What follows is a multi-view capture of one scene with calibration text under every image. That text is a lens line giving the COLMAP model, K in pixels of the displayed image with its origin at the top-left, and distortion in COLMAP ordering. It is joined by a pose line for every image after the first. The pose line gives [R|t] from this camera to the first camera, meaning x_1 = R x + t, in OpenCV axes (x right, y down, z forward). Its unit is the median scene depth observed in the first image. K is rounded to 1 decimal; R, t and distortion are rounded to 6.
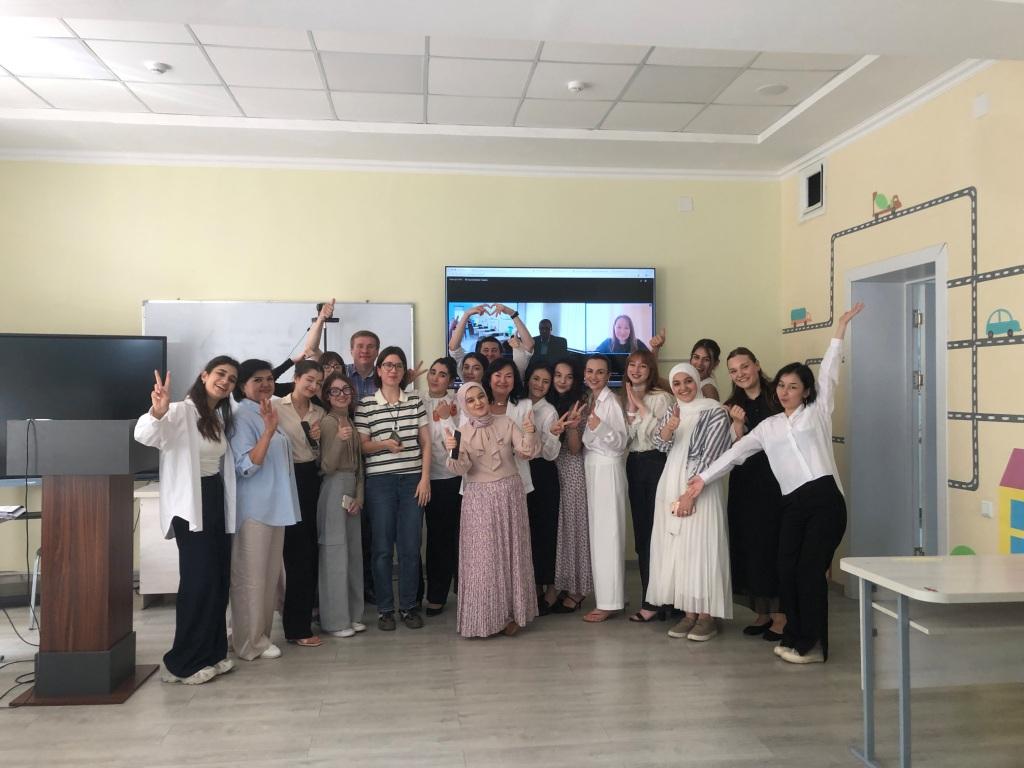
lens RADIAL K [[857.2, 0, 512.0], [0, 857.2, 384.0], [0, 0, 1]] dist [0.001564, 0.003658]
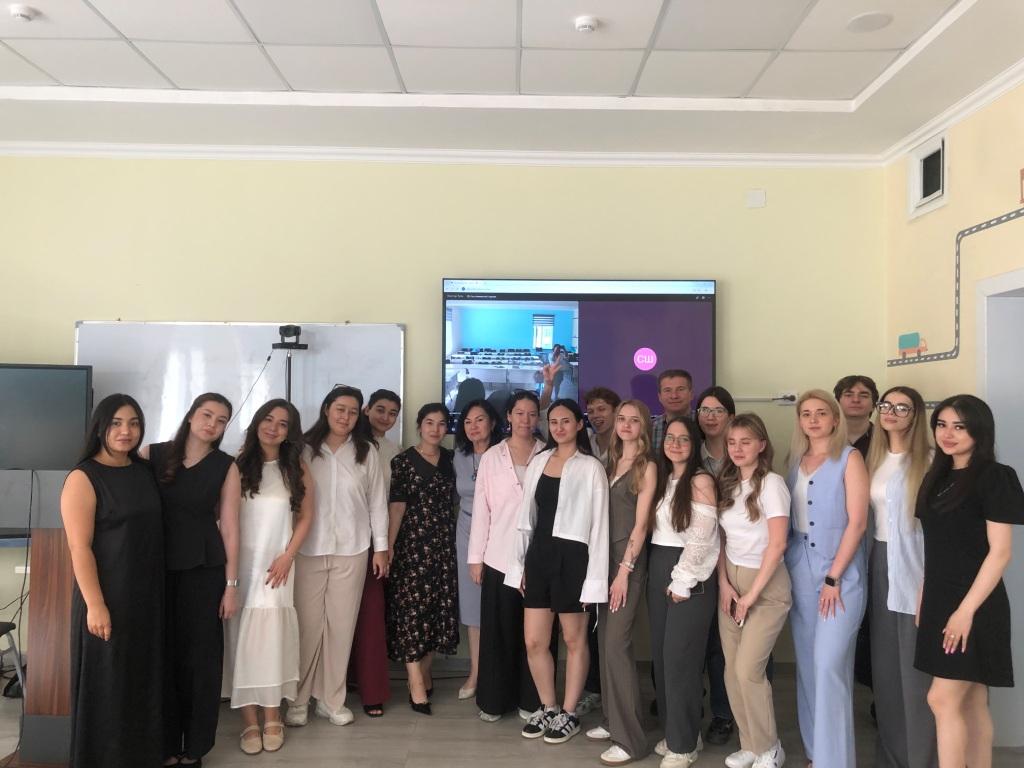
lens RADIAL K [[857.2, 0, 512.0], [0, 857.2, 384.0], [0, 0, 1]] dist [0.001564, 0.003658]
pose [[0.993894, 0.009519, -0.109929, 0.075750], [-0.012396, 0.999597, -0.025524, -0.021625], [0.109641, 0.026731, 0.993612, 0.229980]]
